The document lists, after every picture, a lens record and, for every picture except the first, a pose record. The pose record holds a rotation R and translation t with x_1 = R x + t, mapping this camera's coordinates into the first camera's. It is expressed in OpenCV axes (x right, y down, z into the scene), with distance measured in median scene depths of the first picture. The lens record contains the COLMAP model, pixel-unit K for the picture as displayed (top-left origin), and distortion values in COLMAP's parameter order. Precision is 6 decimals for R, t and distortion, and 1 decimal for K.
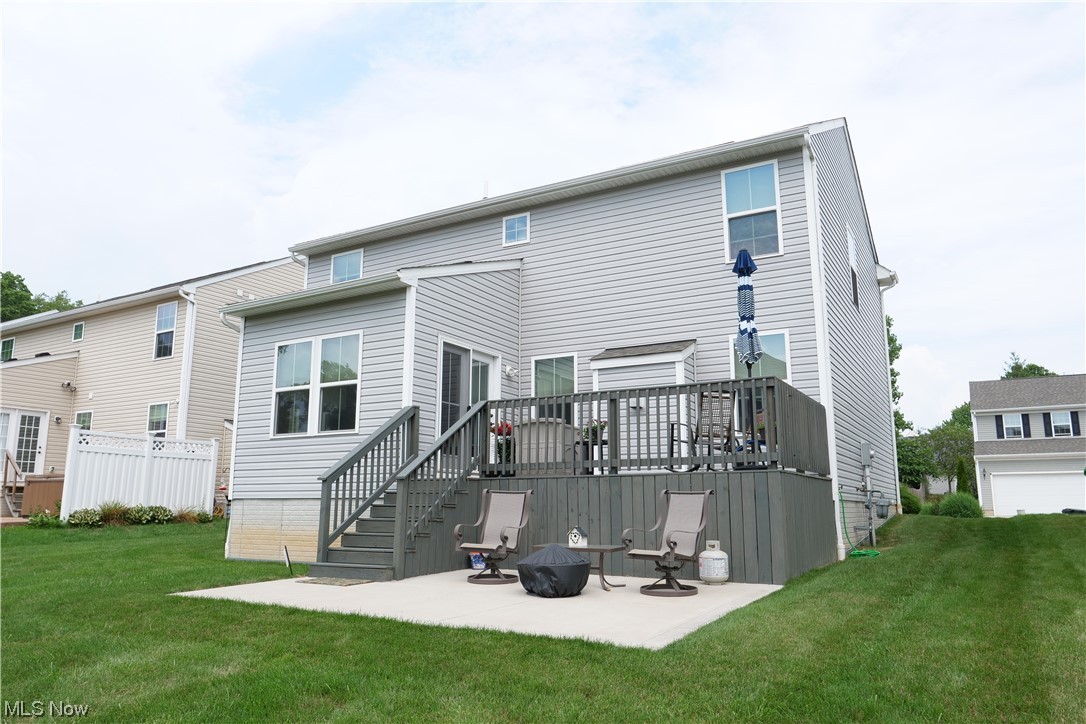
lens RADIAL K [[767.5, 0, 530.1], [0, 767.5, 371.9], [0, 0, 1]] dist [-0.045154, -0.003079]
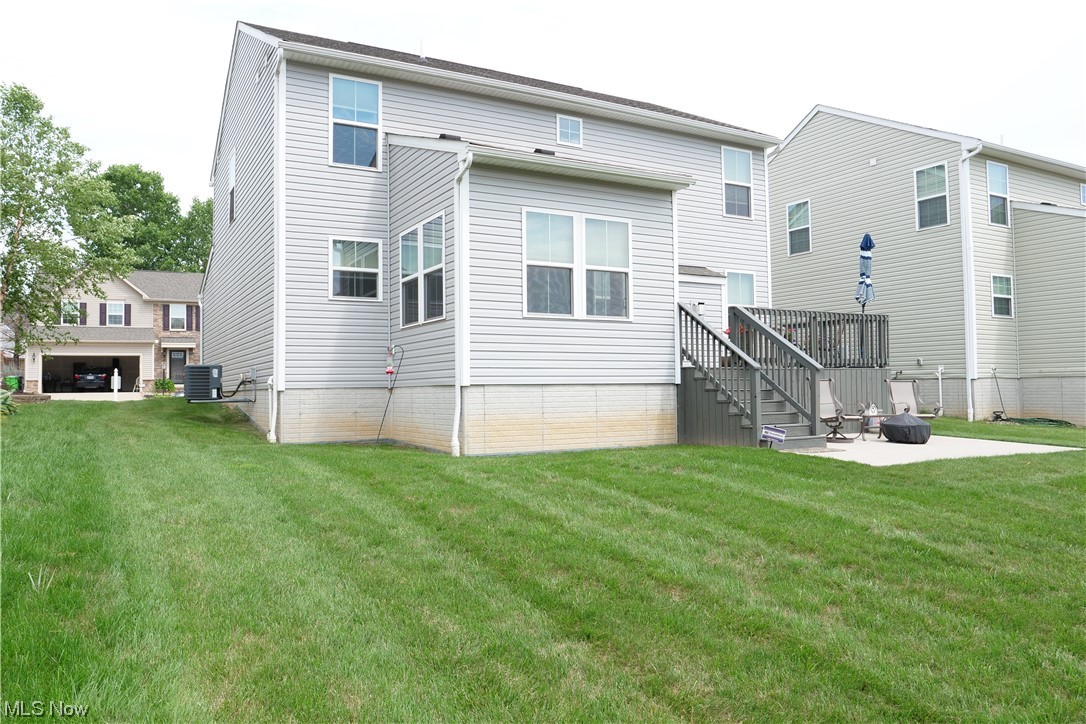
lens RADIAL K [[778.1, 0, 523.7], [0, 778.1, 368.1], [0, 0, 1]] dist [-0.045846, -0.000678]
pose [[0.531340, 0.019309, 0.846939, -1.123773], [-0.138543, 0.988261, 0.064385, 0.089720], [-0.835754, -0.151548, 0.527778, 0.529970]]
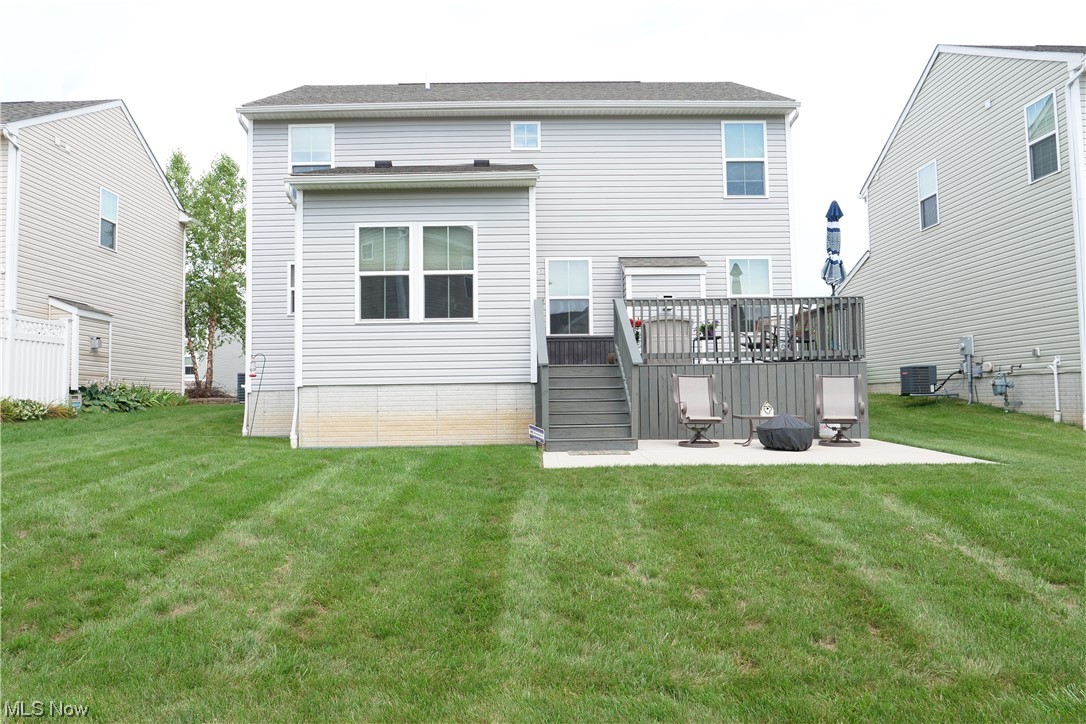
lens RADIAL K [[778.1, 0, 523.7], [0, 778.1, 368.1], [0, 0, 1]] dist [-0.045846, -0.000678]
pose [[0.863758, 0.011746, 0.503770, -0.666123], [-0.075753, 0.991394, 0.106769, 0.022903], [-0.498181, -0.130384, 0.857214, 0.046174]]
